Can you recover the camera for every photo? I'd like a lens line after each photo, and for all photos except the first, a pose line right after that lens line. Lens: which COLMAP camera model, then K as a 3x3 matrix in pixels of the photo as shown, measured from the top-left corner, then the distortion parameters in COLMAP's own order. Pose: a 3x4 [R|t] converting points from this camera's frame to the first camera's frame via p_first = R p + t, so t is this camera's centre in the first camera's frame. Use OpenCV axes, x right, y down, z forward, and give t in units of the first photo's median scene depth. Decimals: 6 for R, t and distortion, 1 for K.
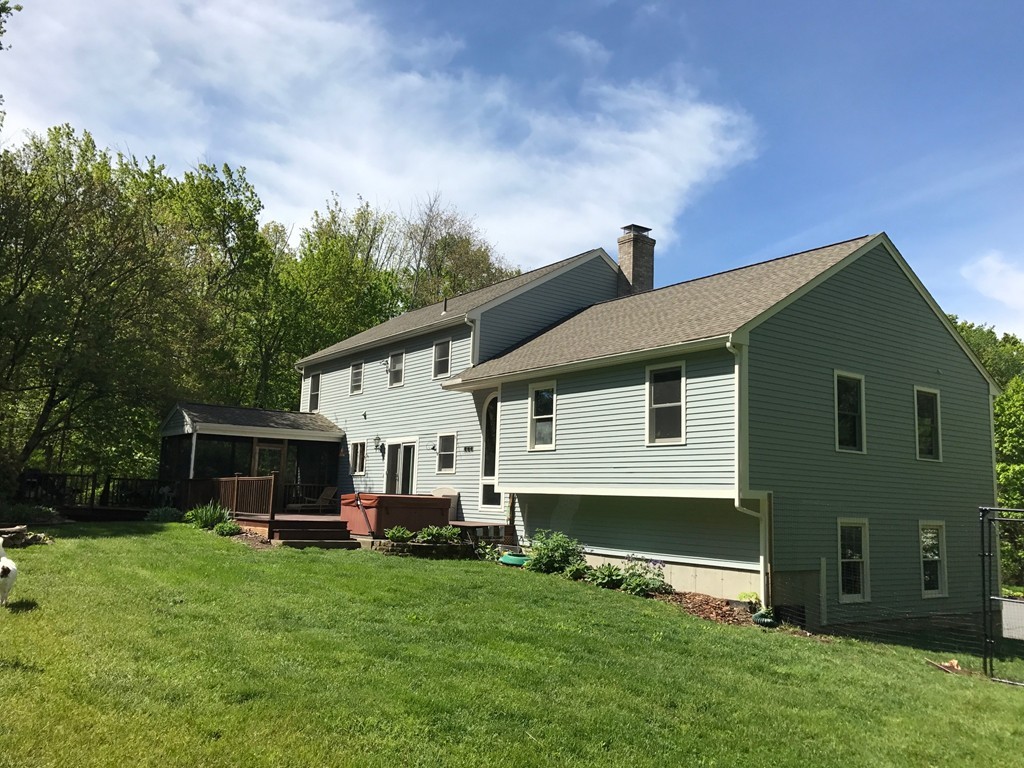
lens RADIAL K [[859.0, 0, 512.1], [0, 859.0, 383.8], [0, 0, 1]] dist [0.033456, 0.004112]
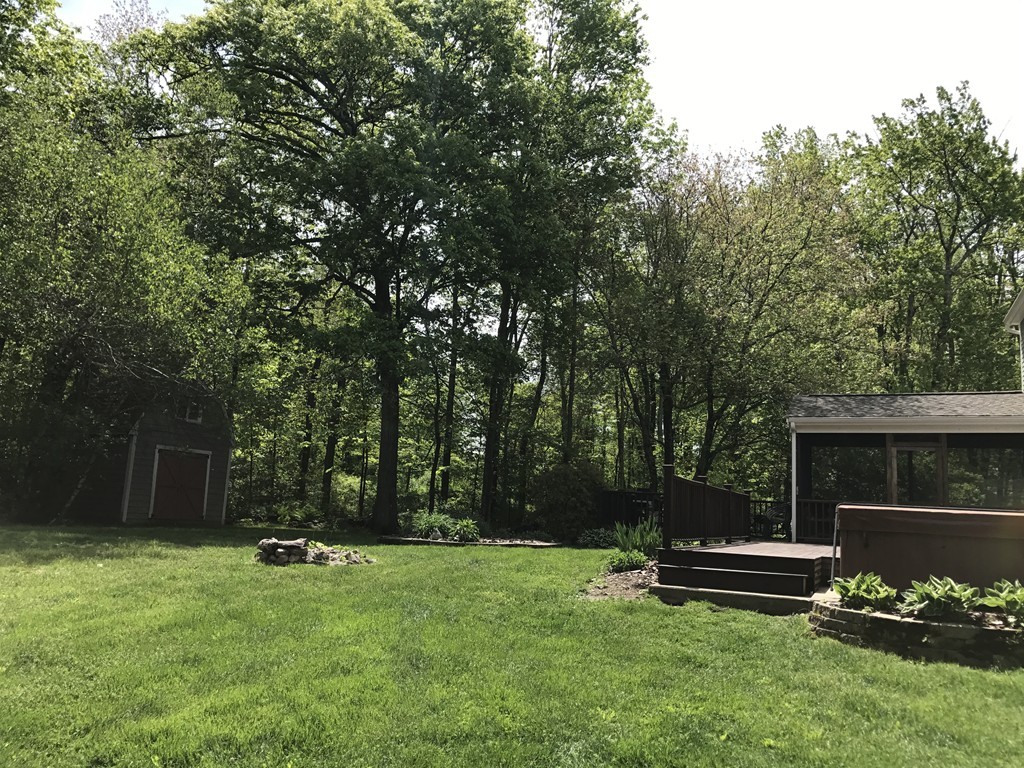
lens RADIAL K [[859.0, 0, 512.1], [0, 859.0, 385.0], [0, 0, 1]] dist [0.033456, 0.004112]
pose [[0.526332, -0.132128, -0.839950, 0.165142], [0.091035, 0.990931, -0.098834, 0.096343], [0.845392, -0.024445, 0.533587, 0.607414]]
